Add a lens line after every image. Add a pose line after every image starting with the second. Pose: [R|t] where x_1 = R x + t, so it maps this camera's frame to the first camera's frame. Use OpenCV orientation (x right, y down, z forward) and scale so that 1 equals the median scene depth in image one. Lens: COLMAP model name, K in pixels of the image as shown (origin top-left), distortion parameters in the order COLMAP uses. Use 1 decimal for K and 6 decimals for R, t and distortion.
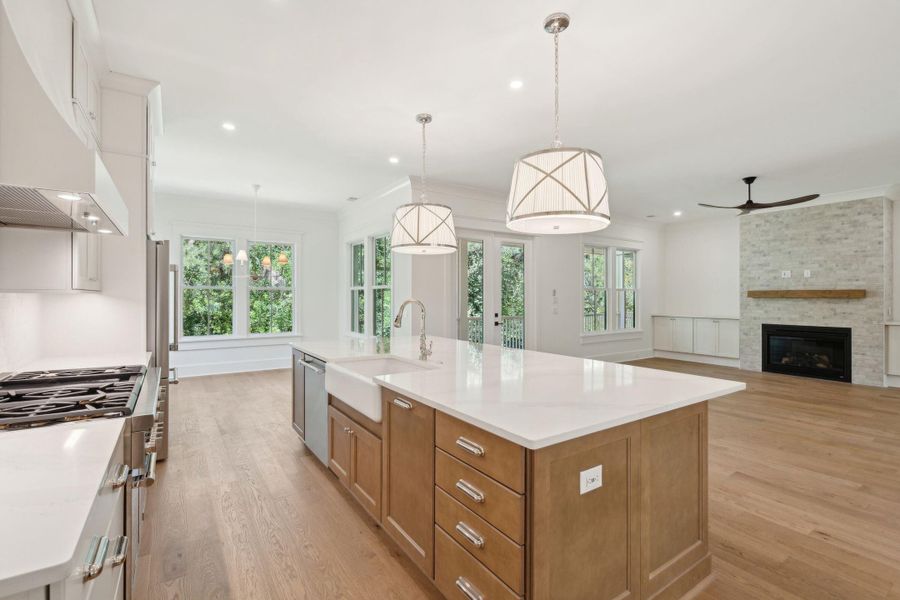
lens RADIAL K [[405.2, 0, 442.1], [0, 405.2, 297.1], [0, 0, 1]] dist [0.000248, -0.000137]
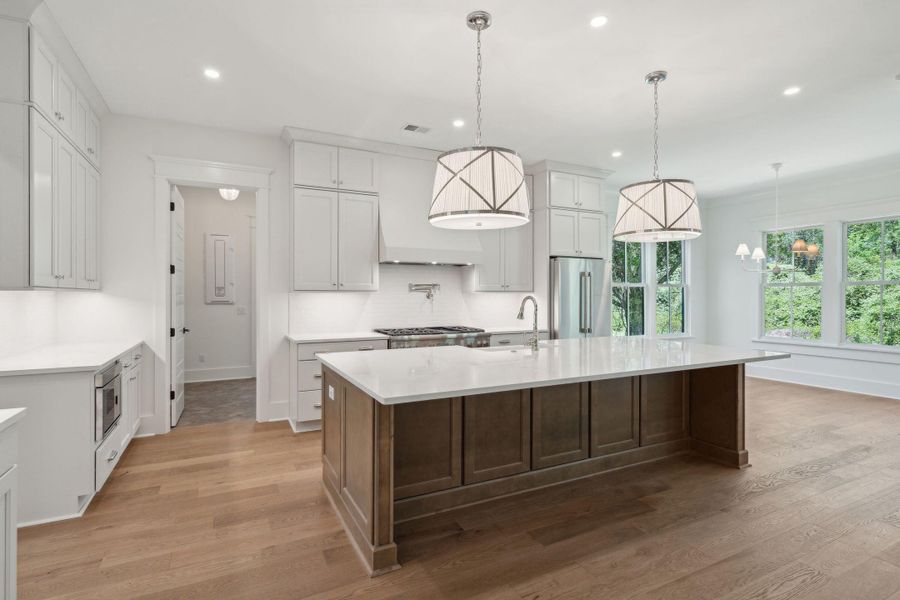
lens RADIAL K [[438.2, 0, 444.5], [0, 438.2, 297.9], [0, 0, 1]] dist [0.002232, 0.000059]
pose [[-0.129636, 0.006422, -0.991541, 0.670677], [-0.001588, 0.999976, 0.006684, 0.001791], [0.991560, 0.002441, -0.129622, 0.514915]]
